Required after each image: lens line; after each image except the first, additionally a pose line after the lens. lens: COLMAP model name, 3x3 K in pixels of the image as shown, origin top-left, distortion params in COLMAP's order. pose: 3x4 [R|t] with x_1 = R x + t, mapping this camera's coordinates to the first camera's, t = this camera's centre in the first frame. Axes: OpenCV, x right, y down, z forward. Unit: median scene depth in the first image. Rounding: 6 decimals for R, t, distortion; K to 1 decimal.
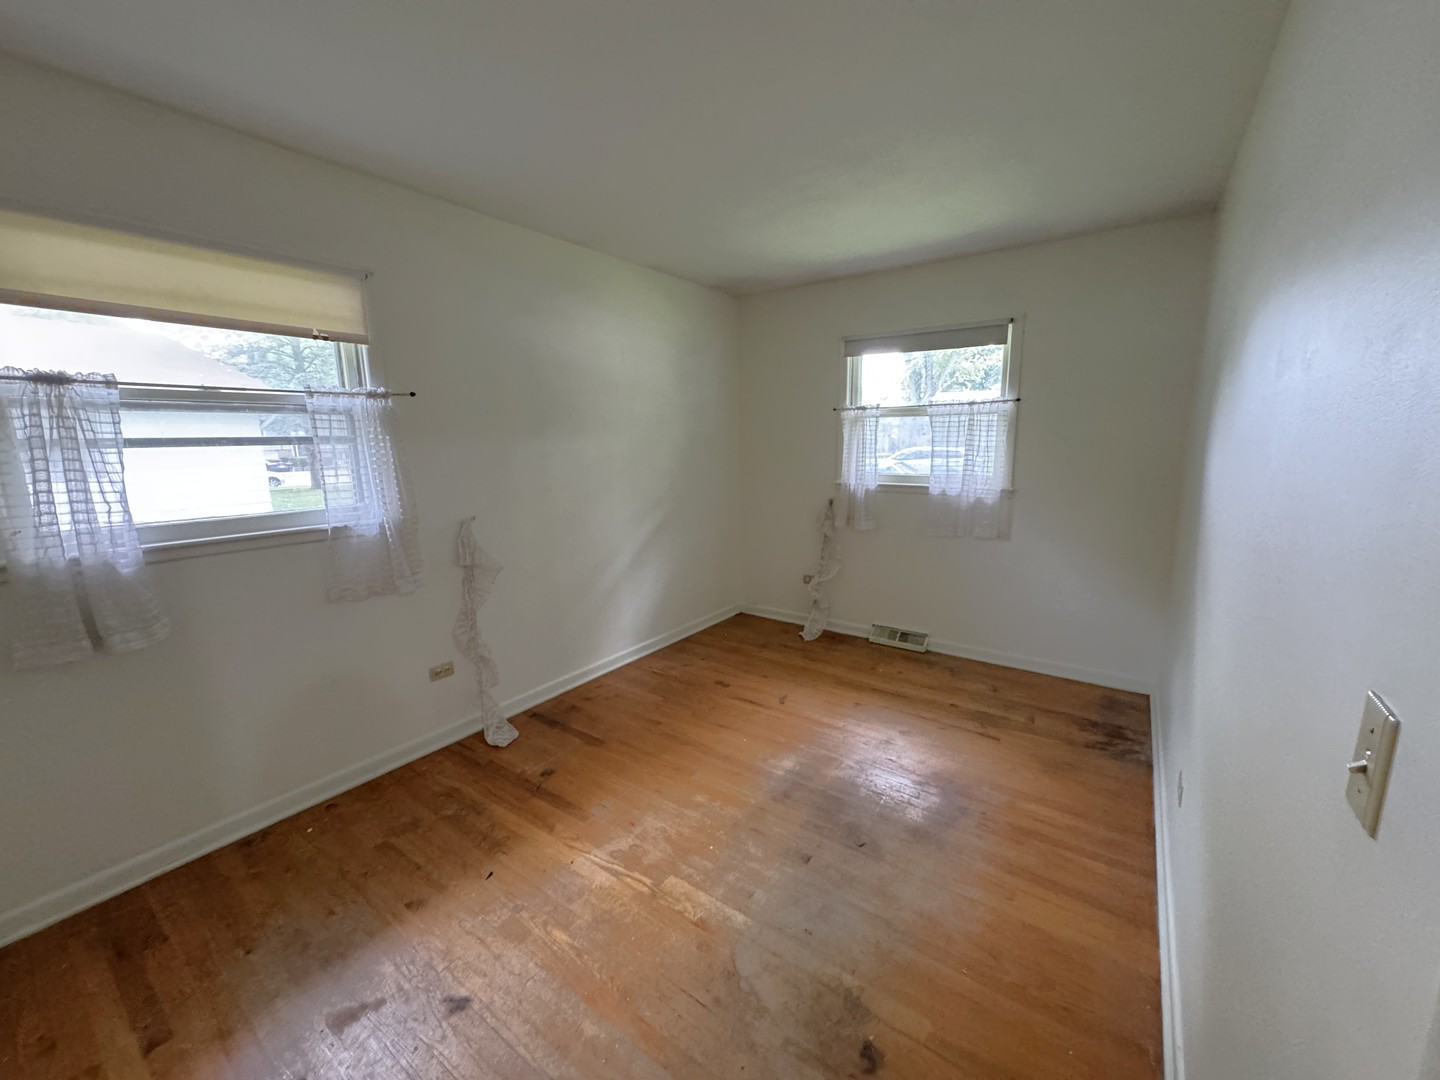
lens RADIAL K [[574.1, 0, 719.4], [0, 574.1, 542.7], [0, 0, 1]] dist [-0.002743, -0.000126]
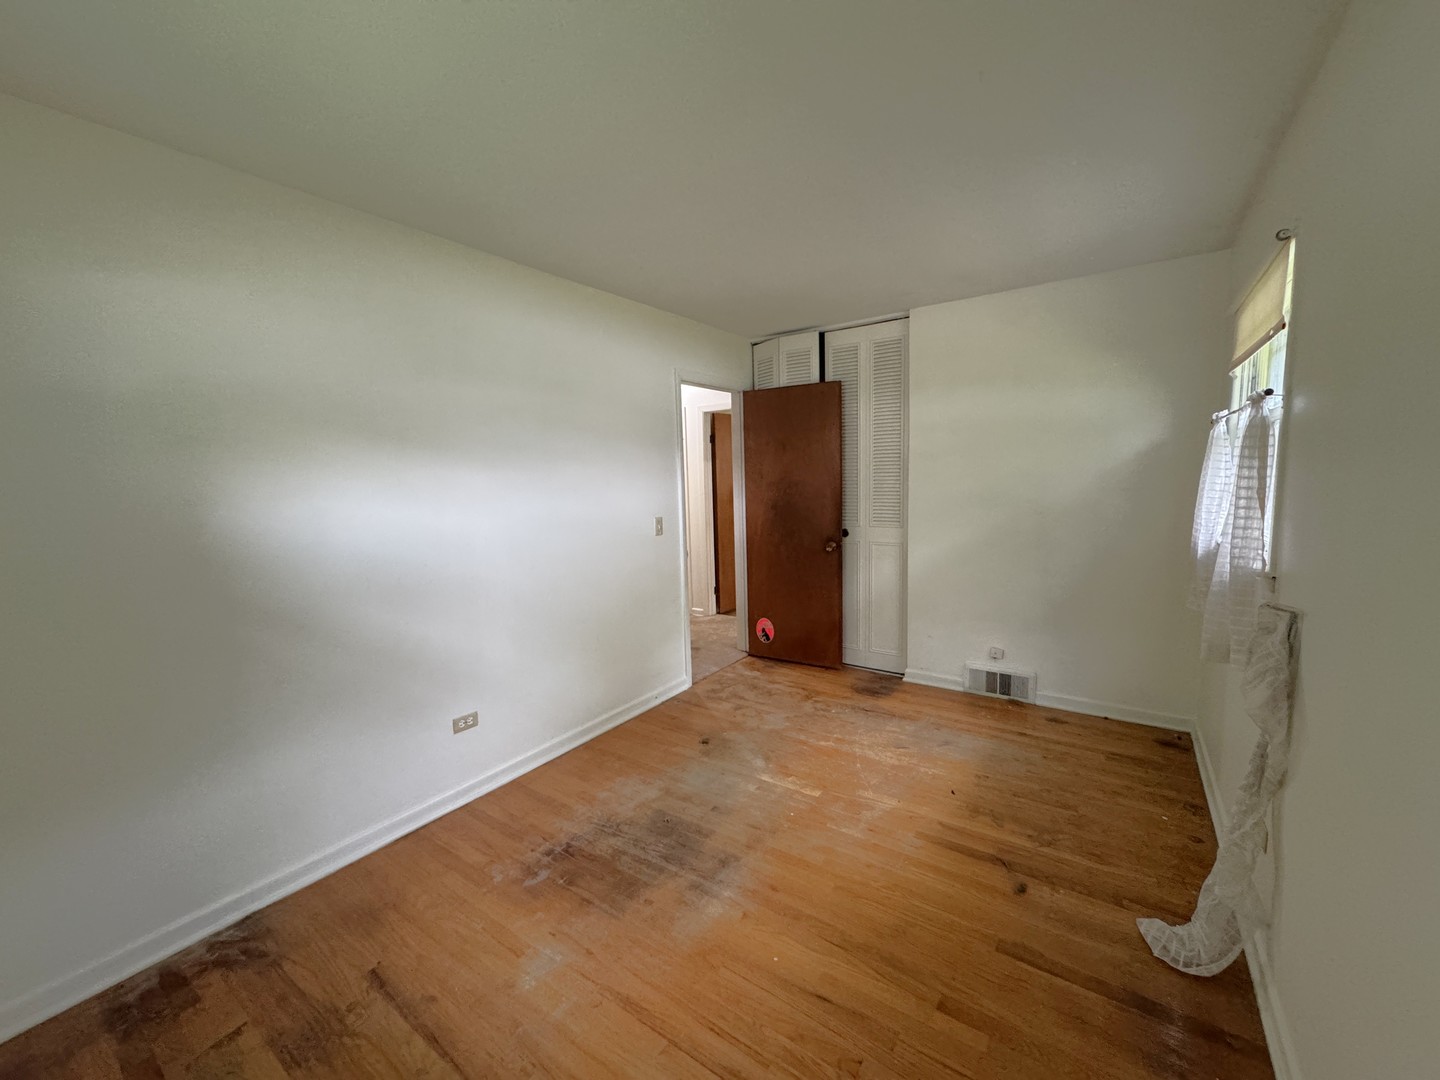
lens RADIAL K [[574.1, 0, 719.9], [0, 574.1, 540.1], [0, 0, 1]] dist [-0.002743, -0.000126]
pose [[-0.999069, 0.042772, -0.005626, 0.114103], [0.039418, 0.958065, 0.283827, -0.347729], [0.017530, 0.283341, -0.958859, 1.892598]]
